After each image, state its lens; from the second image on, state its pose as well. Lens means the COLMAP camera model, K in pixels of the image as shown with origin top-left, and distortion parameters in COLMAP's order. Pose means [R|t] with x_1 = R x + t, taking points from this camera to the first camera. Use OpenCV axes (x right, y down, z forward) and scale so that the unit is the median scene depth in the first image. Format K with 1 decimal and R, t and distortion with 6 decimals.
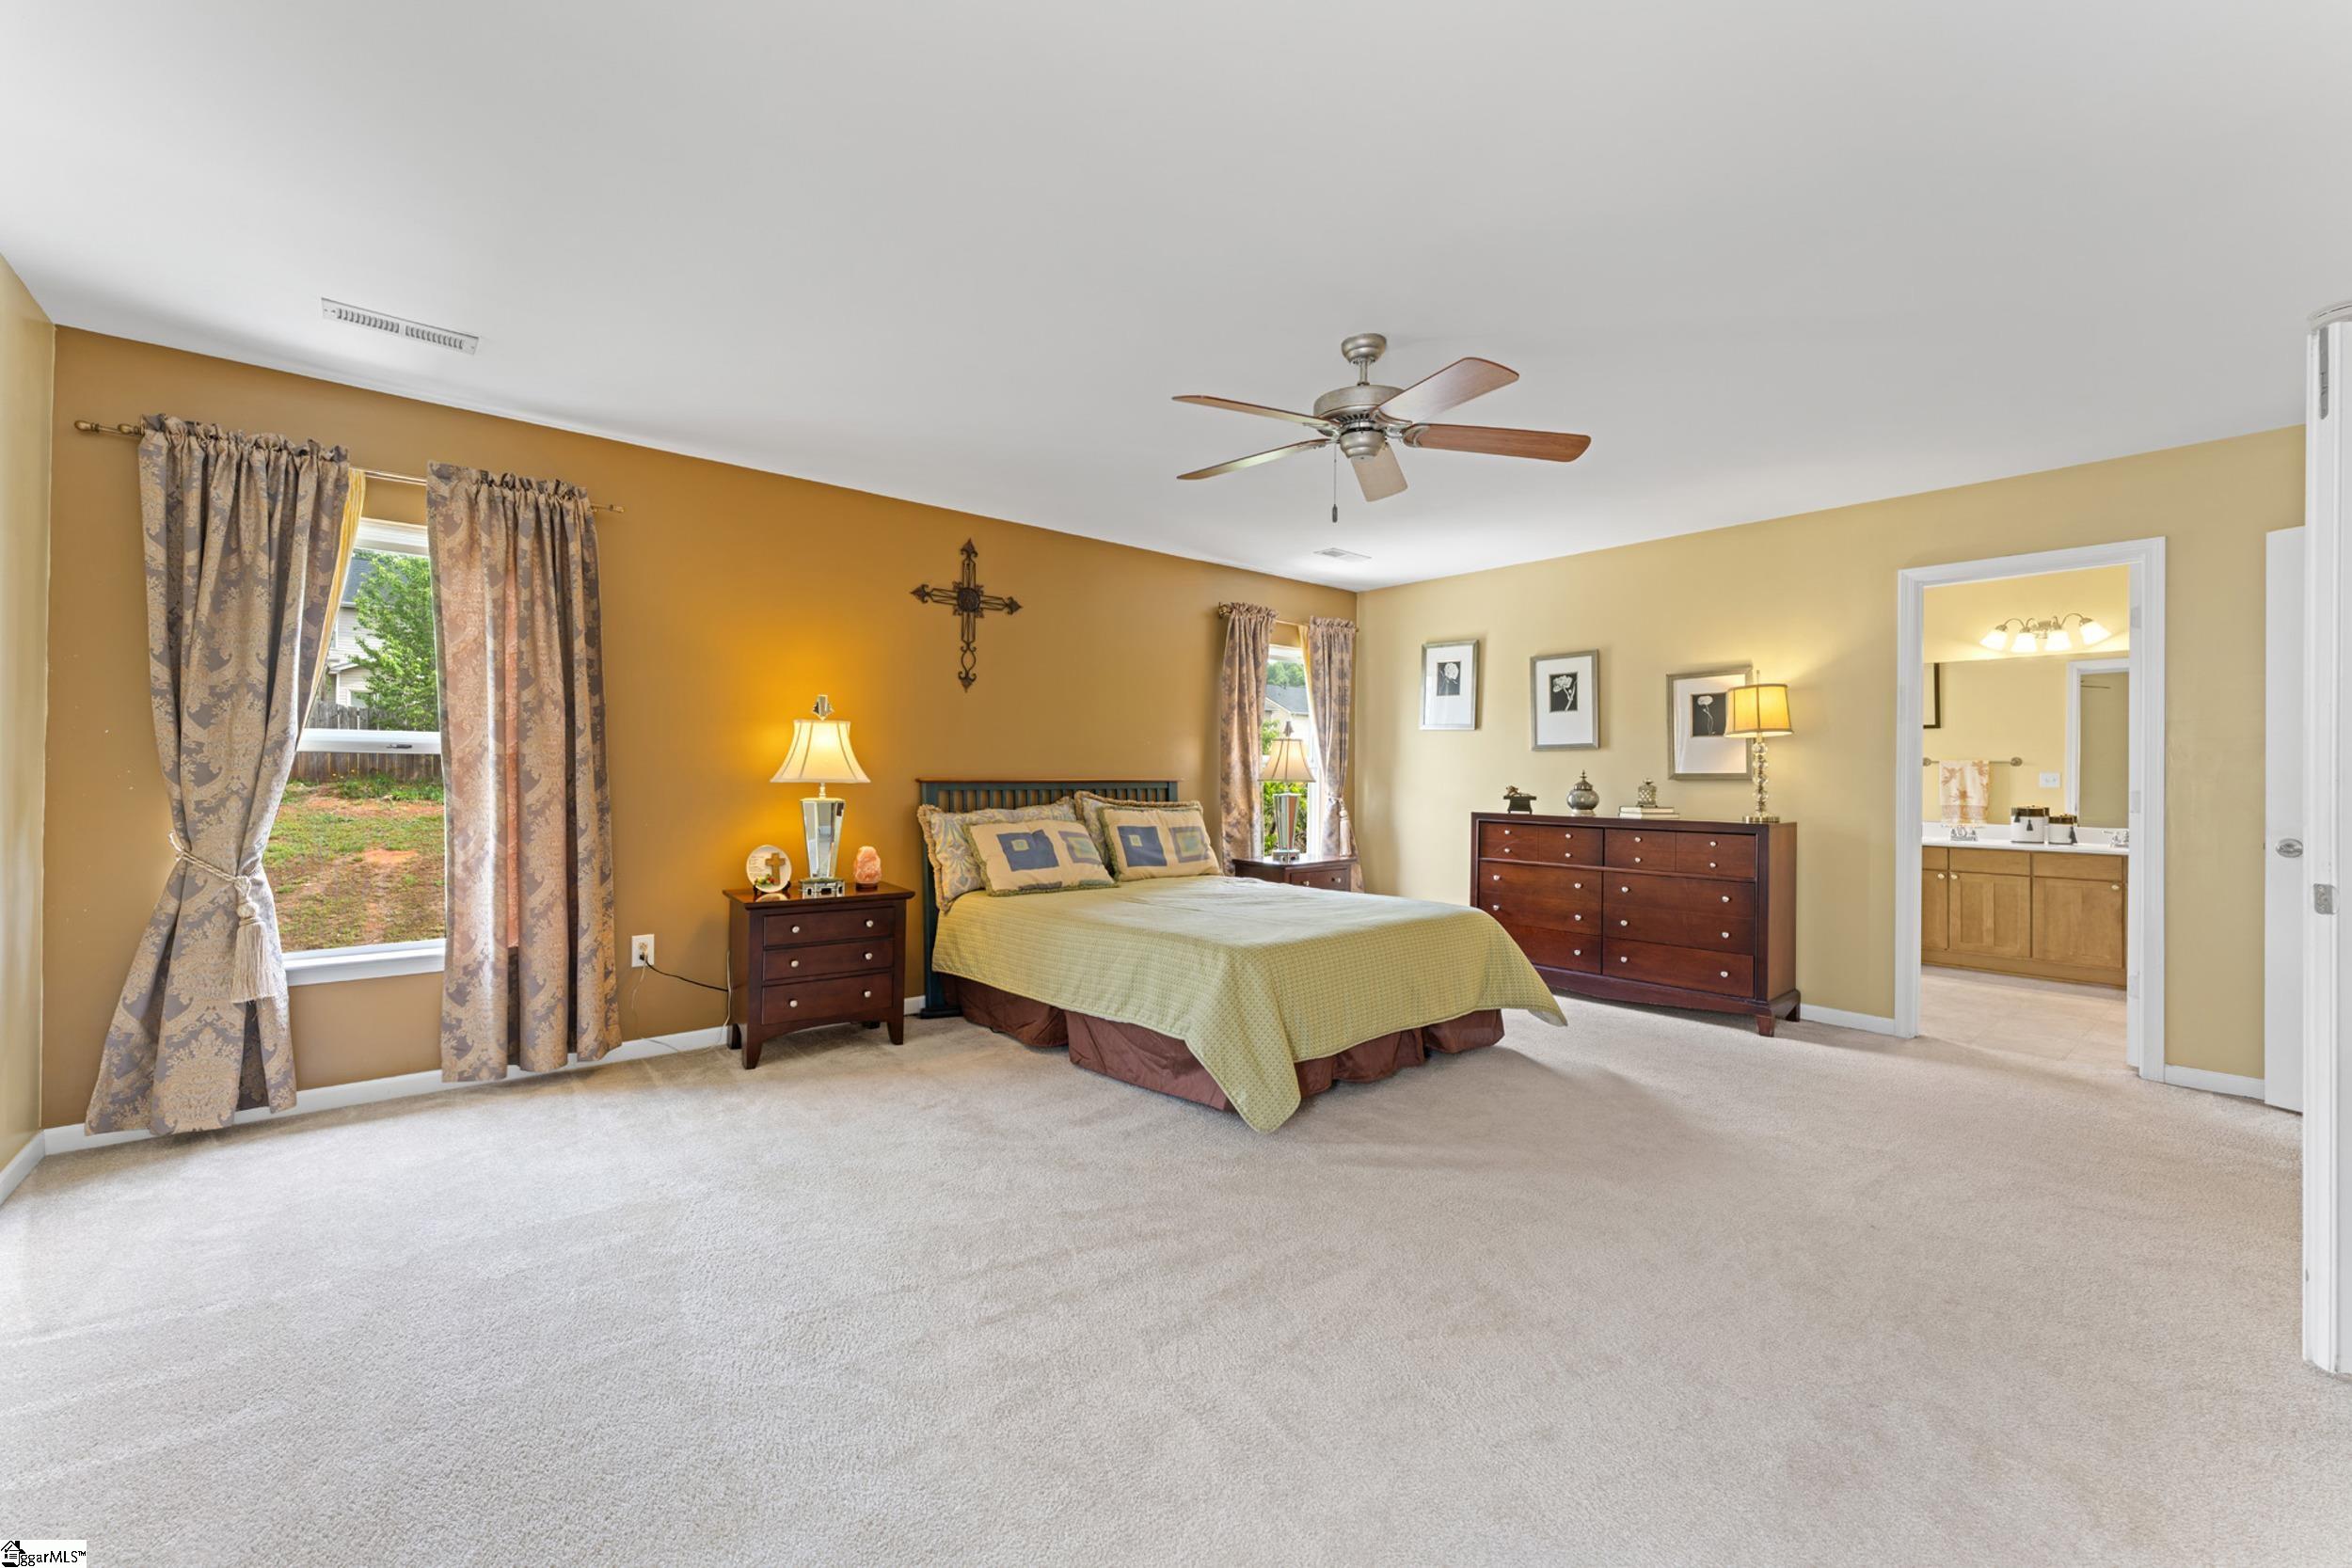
lens RADIAL K [[950.7, 0, 1178.1], [0, 950.7, 768.4], [0, 0, 1]] dist [-0.002238, 0.000225]
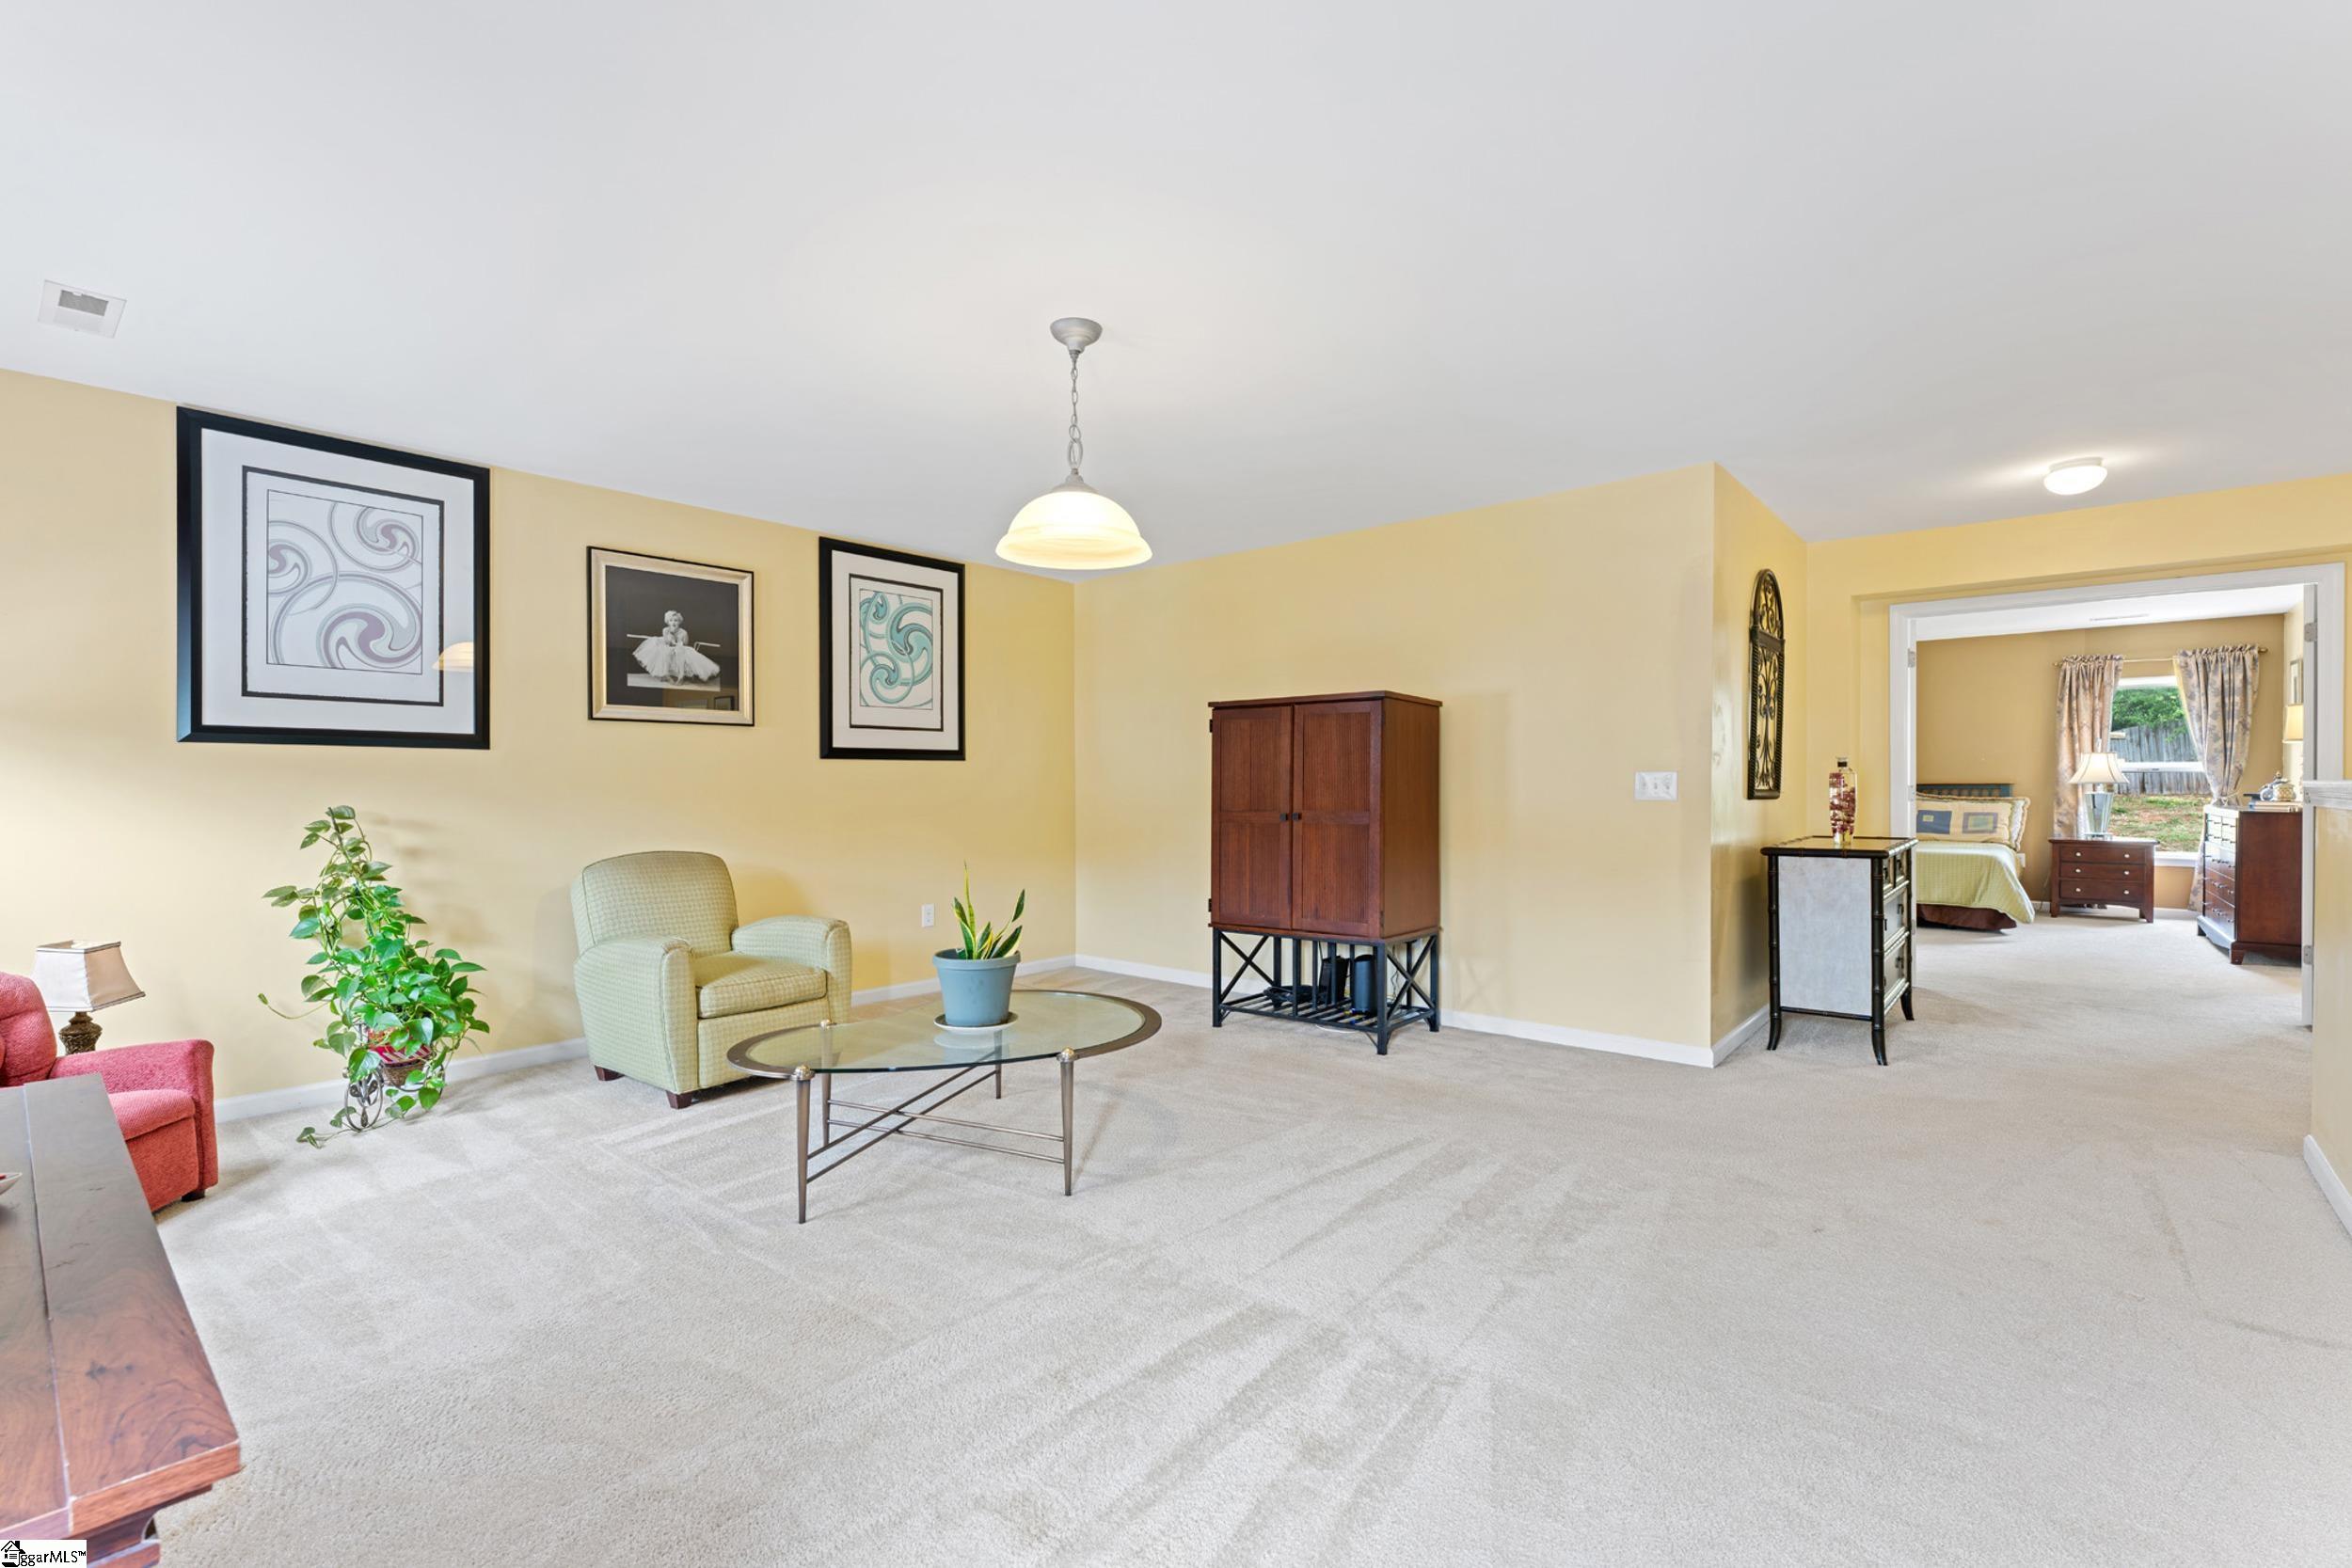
lens RADIAL K [[1035.4, 0, 1179.4], [0, 1035.4, 792.1], [0, 0, 1]] dist [-0.002156, -0.000465]
pose [[0.139403, 0.000072, -0.990236, 1.622737], [0.012393, 0.999922, 0.001817, 0.008218], [0.990158, -0.012525, 0.139391, -0.603621]]
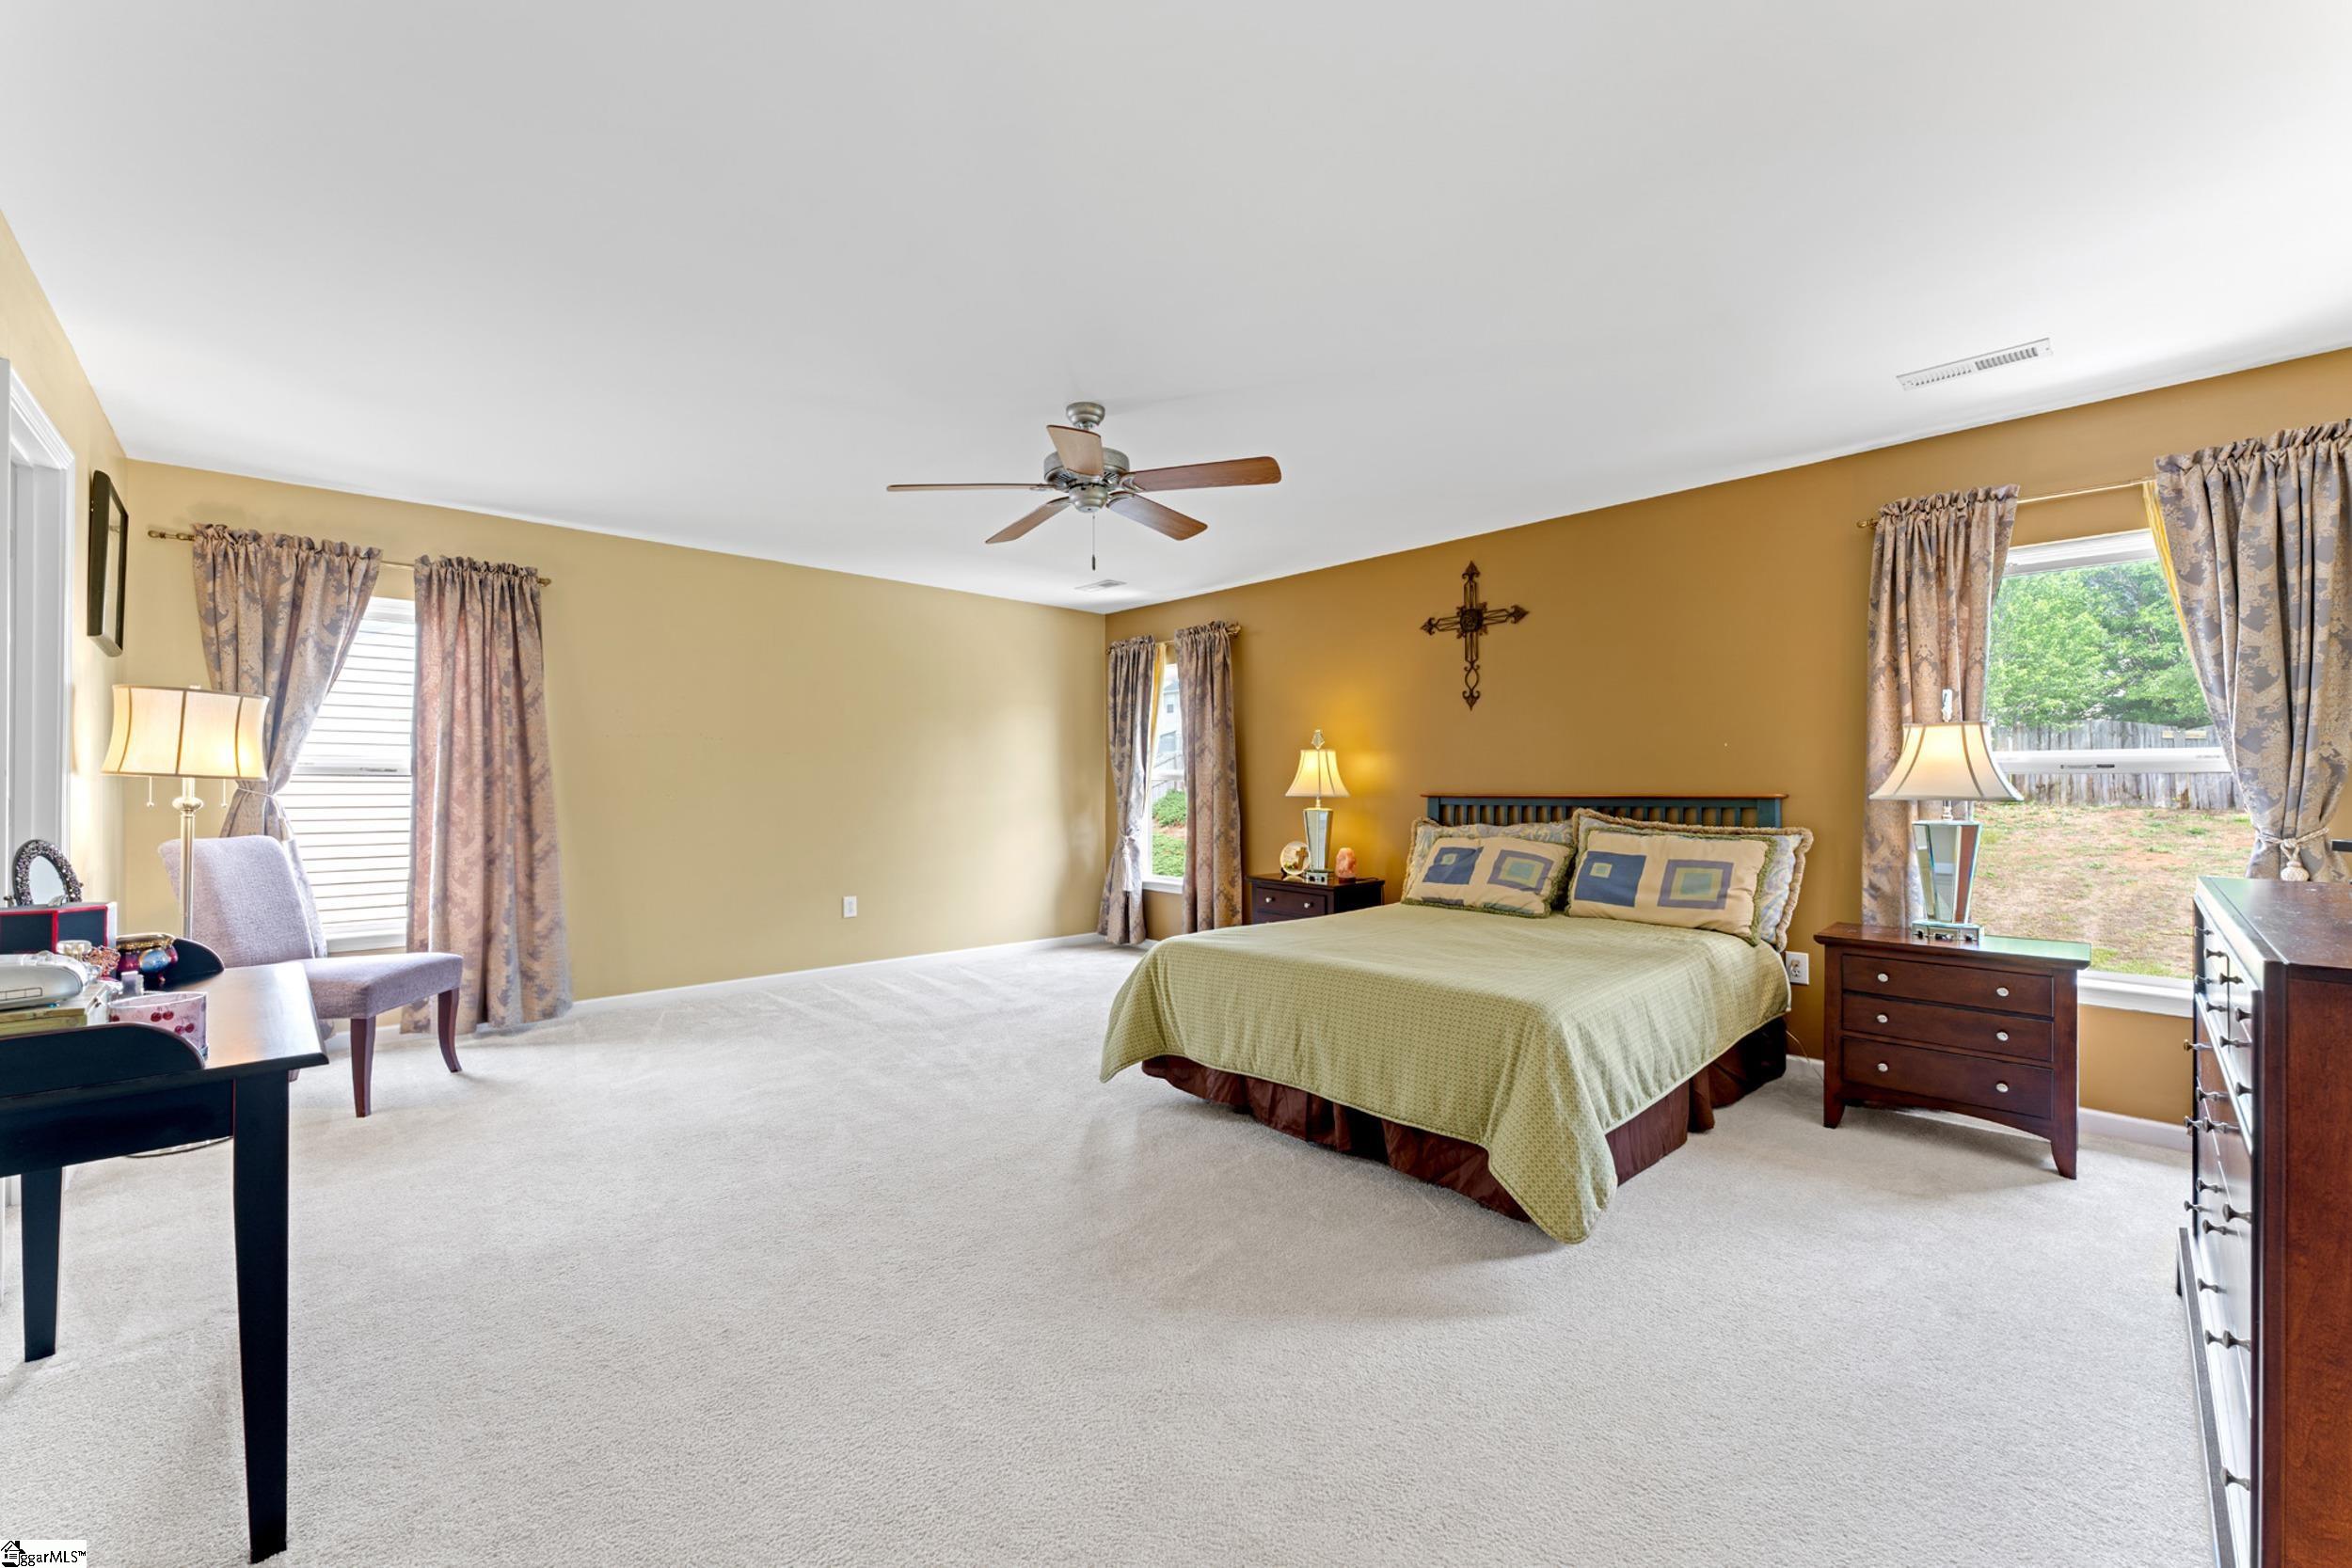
lens RADIAL K [[950.7, 0, 1169.1], [0, 950.7, 781.9], [0, 0, 1]] dist [-0.002238, 0.000225]
pose [[0.031996, -0.015820, -0.999363, 0.756287], [0.005836, 0.999861, -0.015641, 0.011310], [0.999471, -0.005331, 0.032084, 0.606563]]
